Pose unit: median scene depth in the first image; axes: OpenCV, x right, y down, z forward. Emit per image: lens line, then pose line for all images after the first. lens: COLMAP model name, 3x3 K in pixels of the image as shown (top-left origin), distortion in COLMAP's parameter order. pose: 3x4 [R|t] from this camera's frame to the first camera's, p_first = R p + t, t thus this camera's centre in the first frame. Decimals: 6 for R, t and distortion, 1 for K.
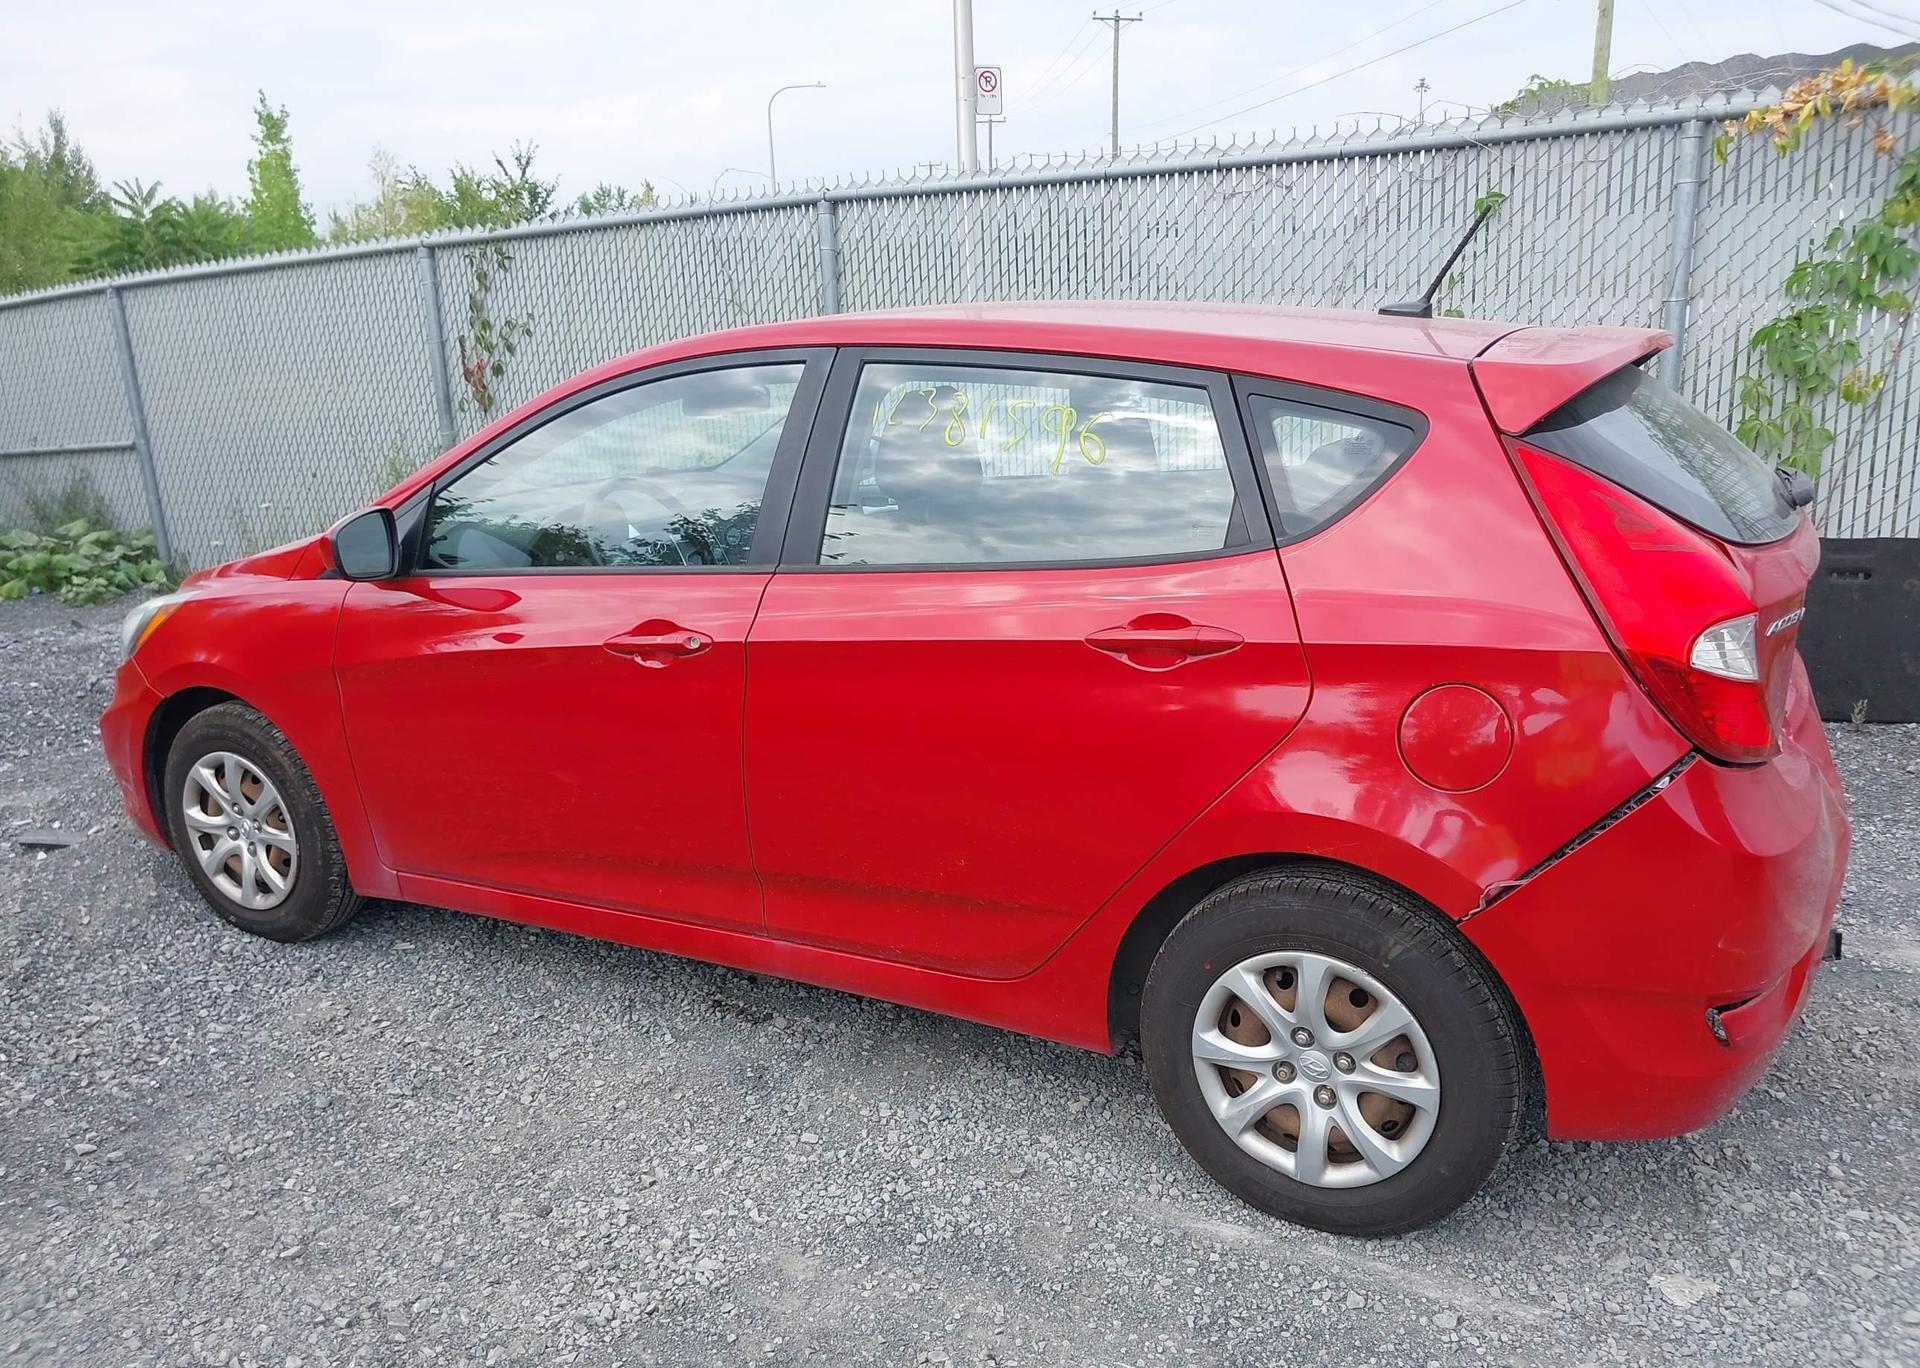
lens RADIAL K [[1526.8, 0, 963.0], [0, 1526.8, 752.6], [0, 0, 1]] dist [0.005140, -0.004790]
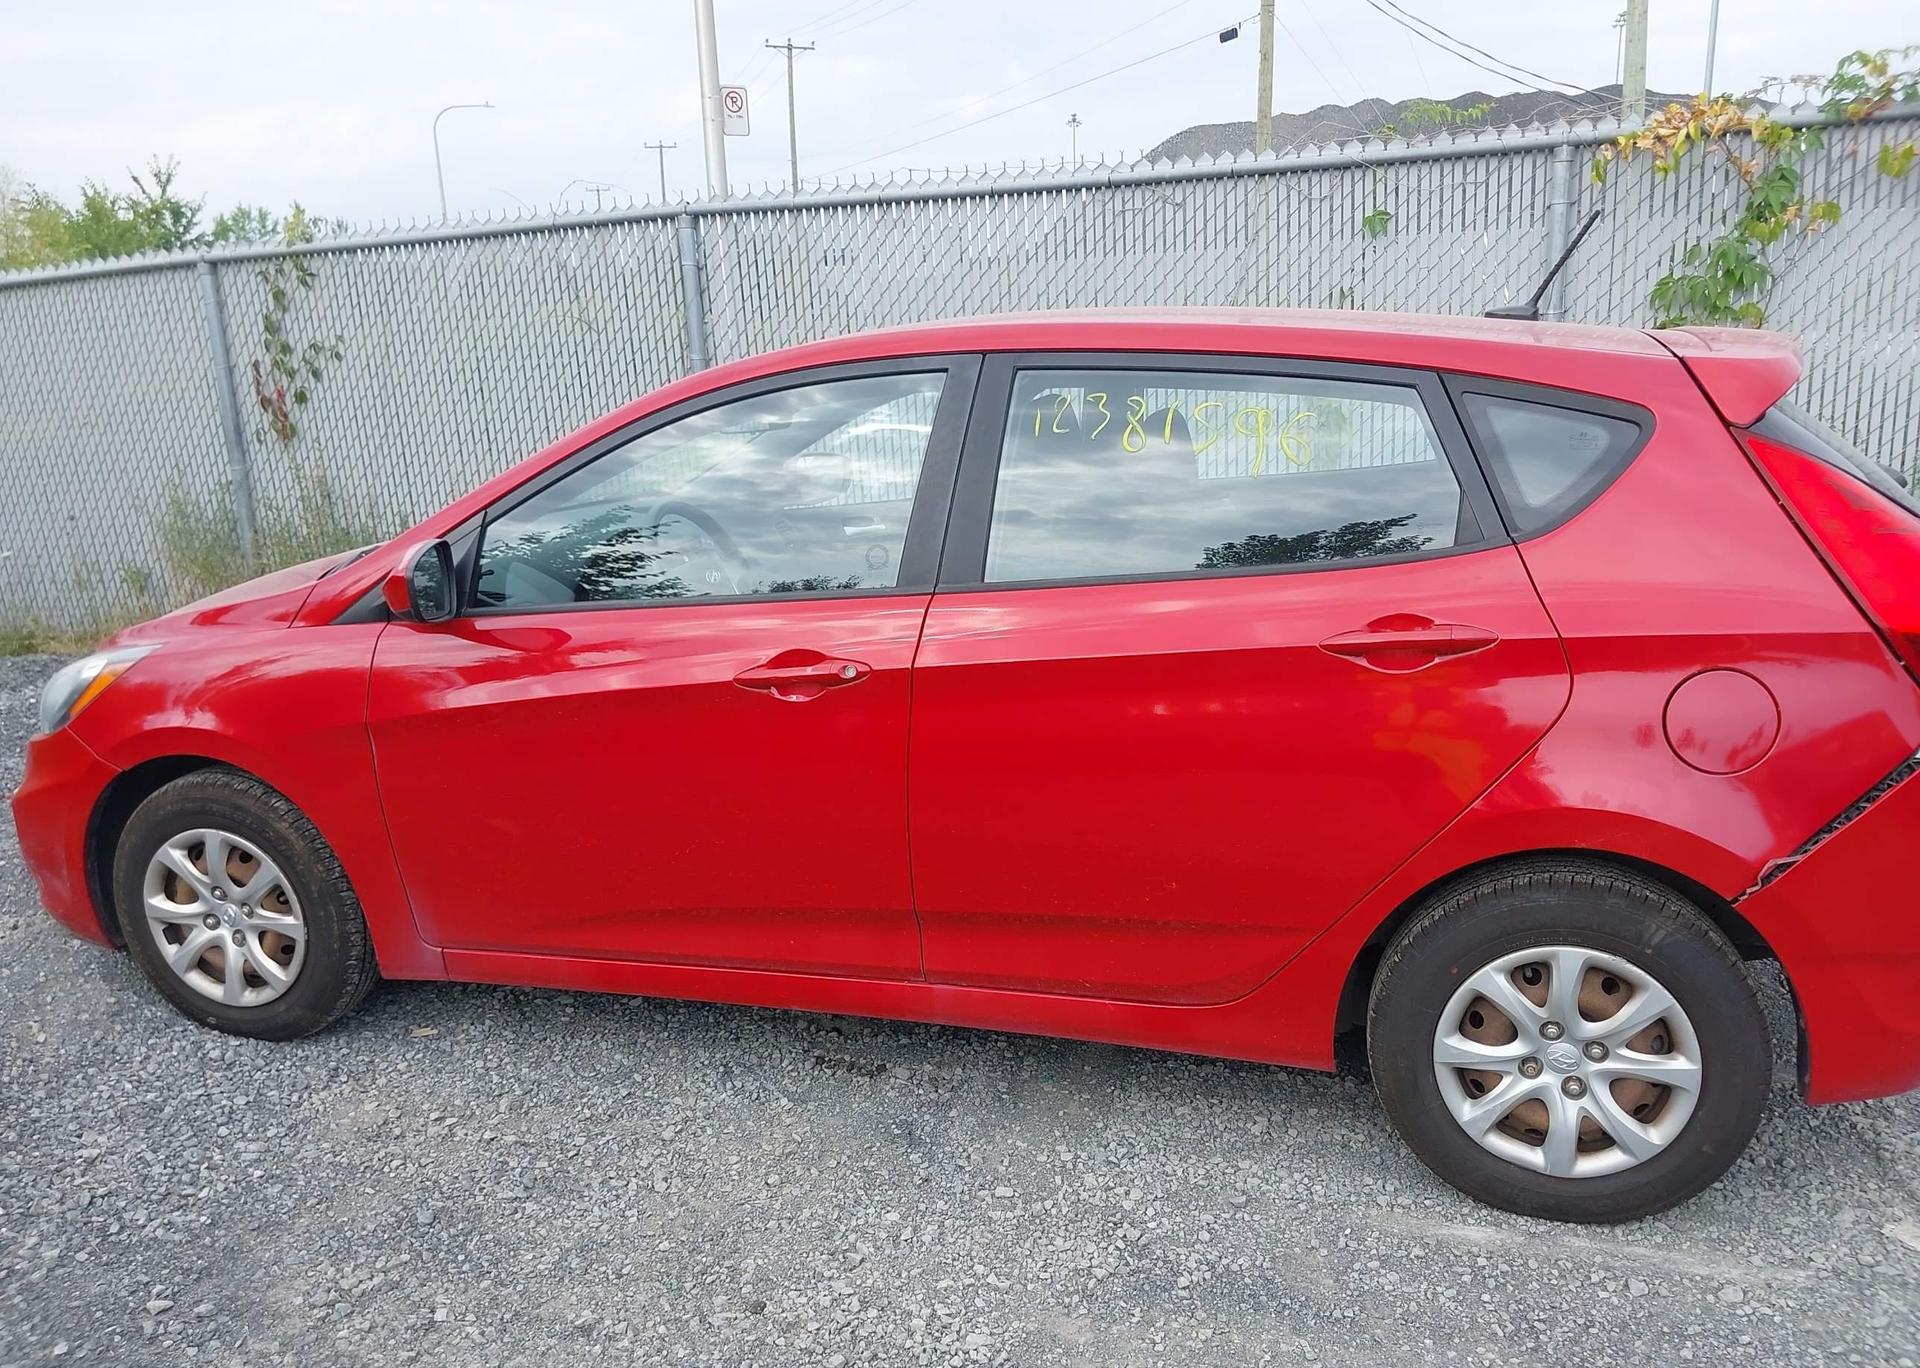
lens RADIAL K [[1526.8, 0, 963.0], [0, 1526.8, 752.6], [0, 0, 1]] dist [0.005140, -0.004790]
pose [[0.977424, -0.060767, 0.202361, -0.256497], [0.064109, 0.997893, -0.009995, -0.007905], [-0.201327, 0.022743, 0.979260, 0.067455]]
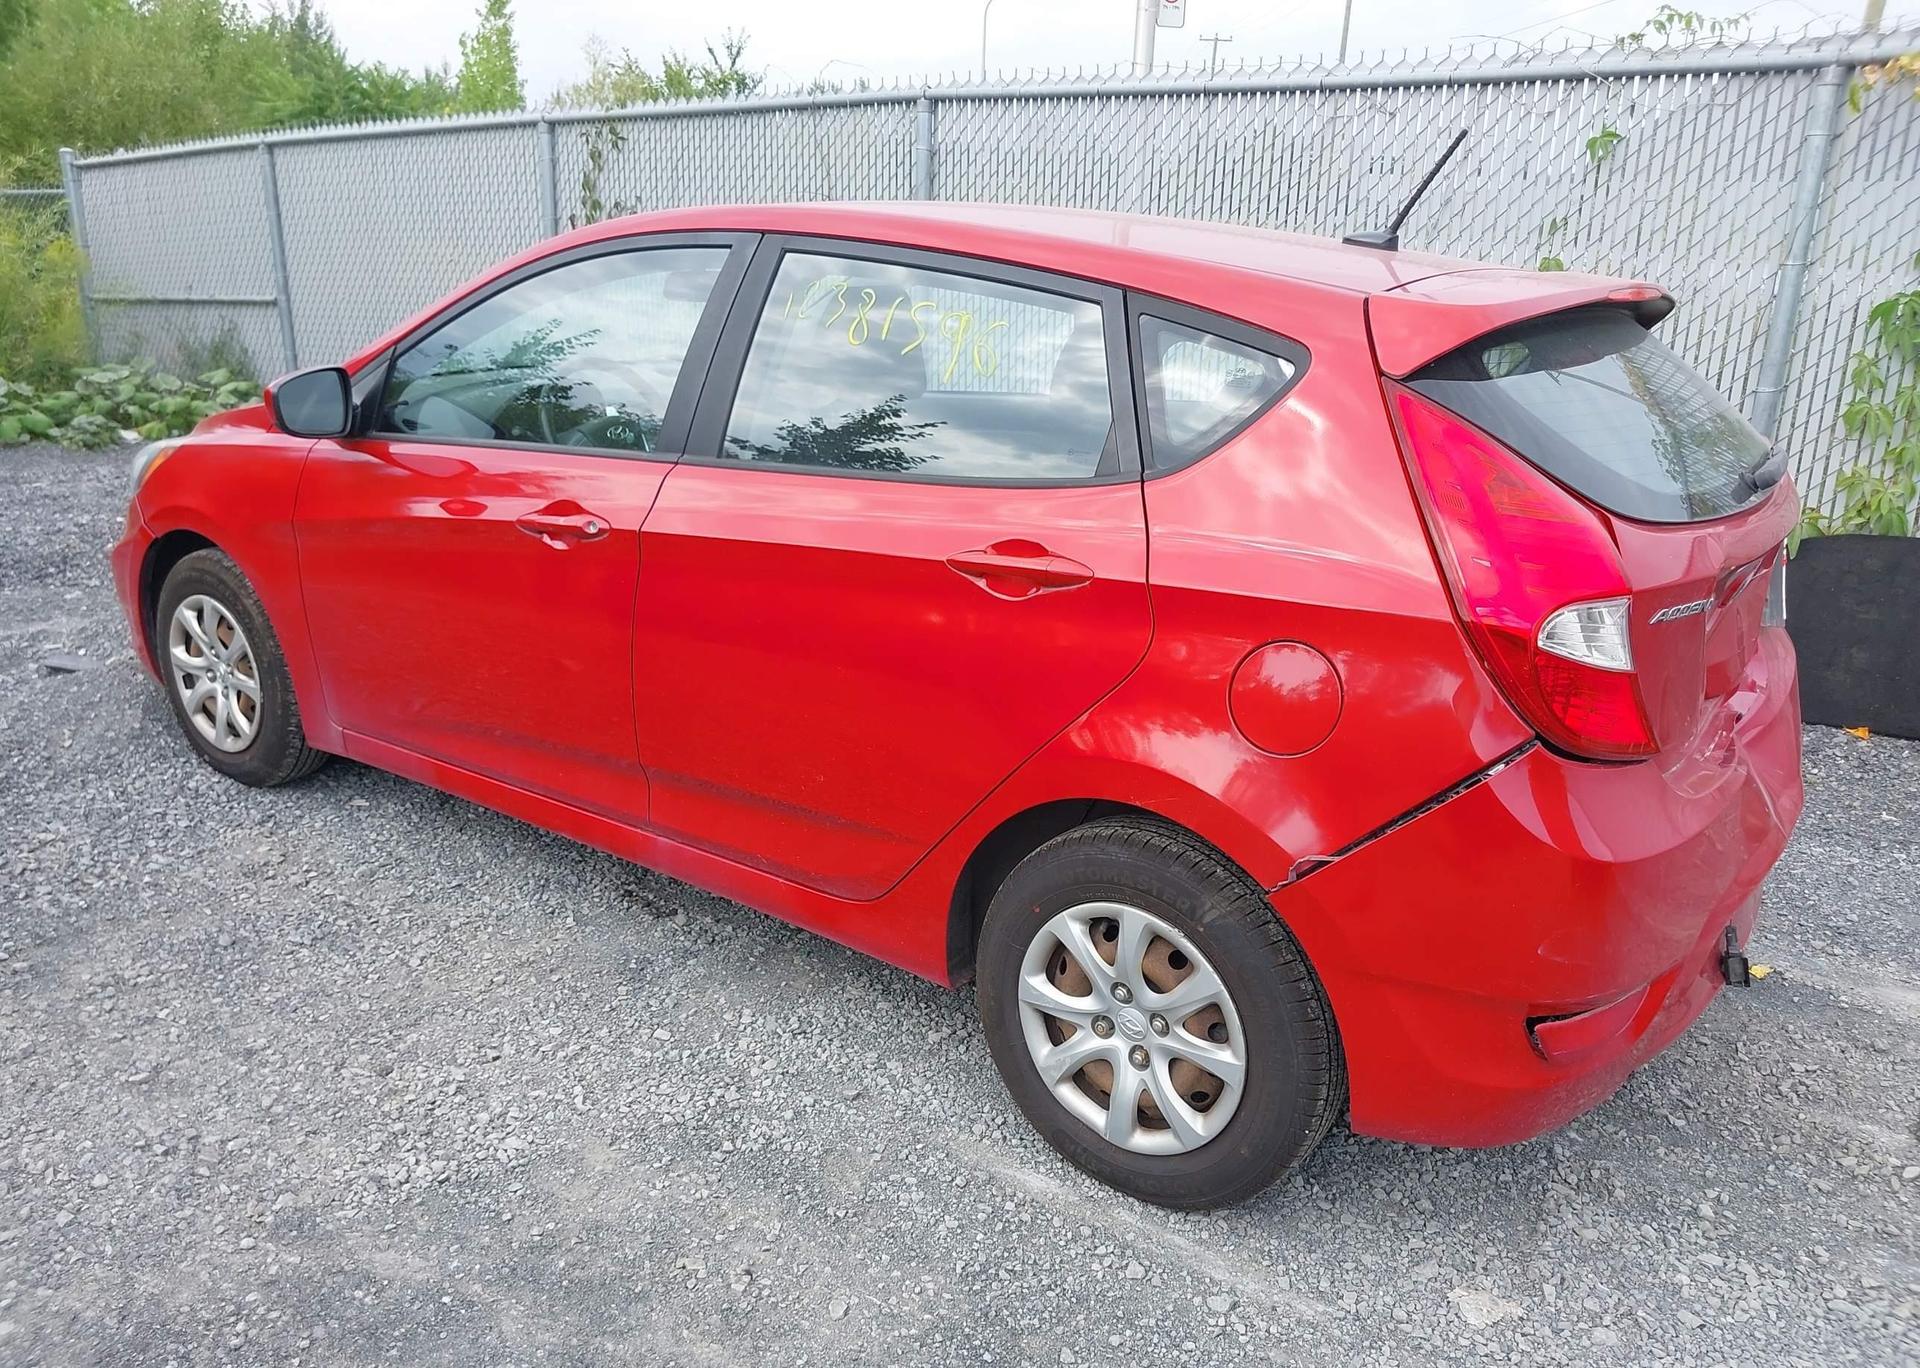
lens RADIAL K [[1526.8, 0, 963.0], [0, 1526.8, 752.6], [0, 0, 1]] dist [0.005140, -0.004790]
pose [[0.988628, 0.108767, -0.103843, 0.152500], [-0.103592, 0.993152, 0.054008, -0.004246], [0.109006, -0.042636, 0.993126, 0.032571]]
